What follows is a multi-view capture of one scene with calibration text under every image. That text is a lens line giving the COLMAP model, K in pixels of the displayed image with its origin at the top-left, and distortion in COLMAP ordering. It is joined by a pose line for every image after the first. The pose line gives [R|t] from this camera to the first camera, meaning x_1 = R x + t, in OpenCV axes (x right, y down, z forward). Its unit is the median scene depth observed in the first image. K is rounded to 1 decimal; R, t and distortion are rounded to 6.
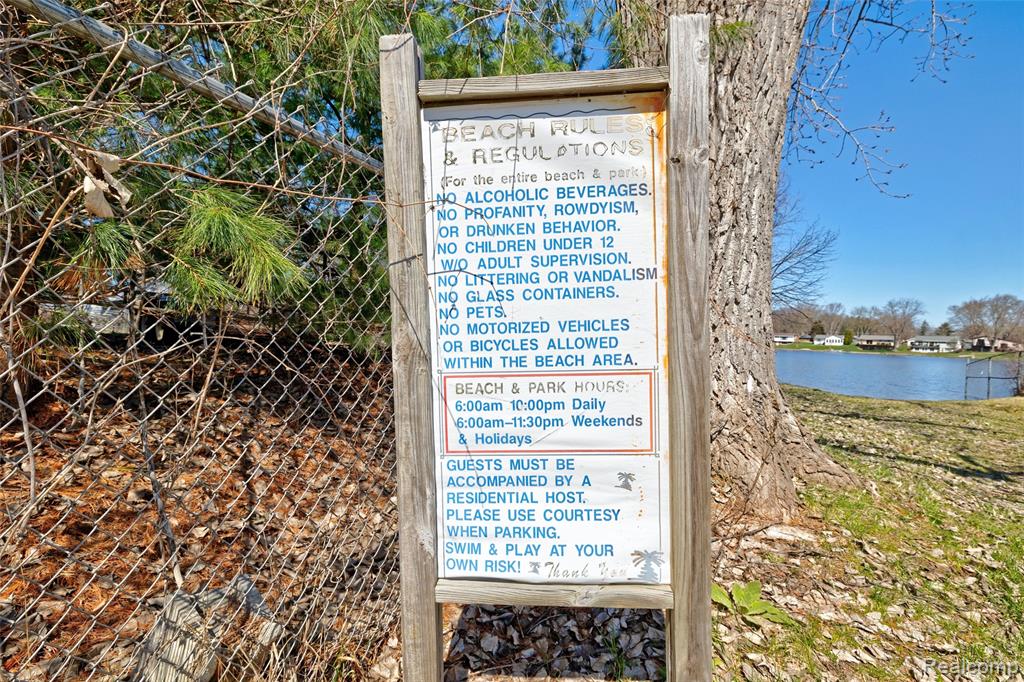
lens RADIAL K [[494.6, 0, 510.4], [0, 494.6, 341.1], [0, 0, 1]] dist [0.002961, 0.000694]
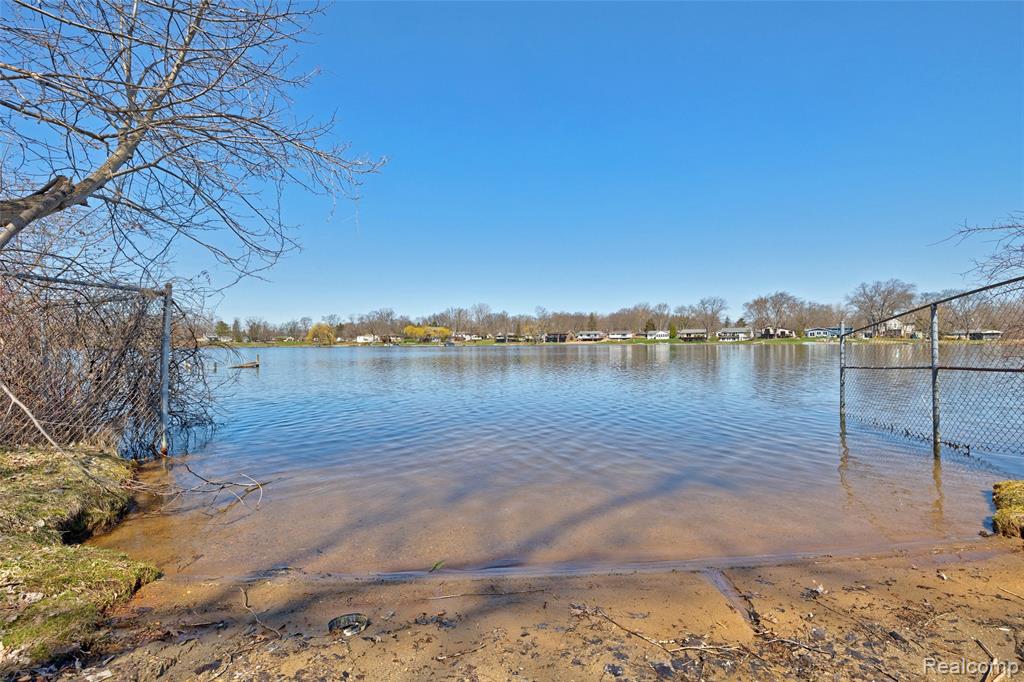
lens RADIAL K [[440.5, 0, 504.4], [0, 440.5, 342.2], [0, 0, 1]] dist [-0.002293, -0.000243]
pose [[0.973229, -0.046218, 0.225141, 0.058813], [0.048749, 0.998795, -0.005692, 0.004132], [-0.224606, 0.016515, 0.974310, 0.073953]]
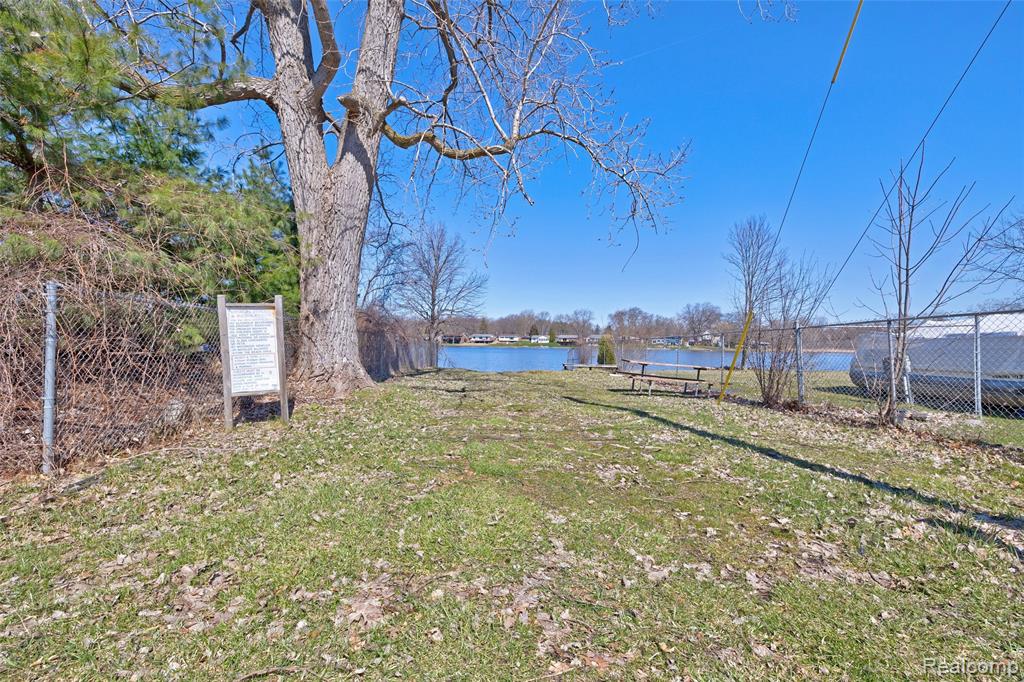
lens RADIAL K [[440.5, 0, 513.3], [0, 440.5, 342.5], [0, 0, 1]] dist [-0.002293, -0.000243]
pose [[0.877798, -0.025934, 0.478329, 0.001448], [0.026888, 0.999627, 0.004855, -0.000071], [-0.478276, 0.008600, 0.878167, -0.025590]]
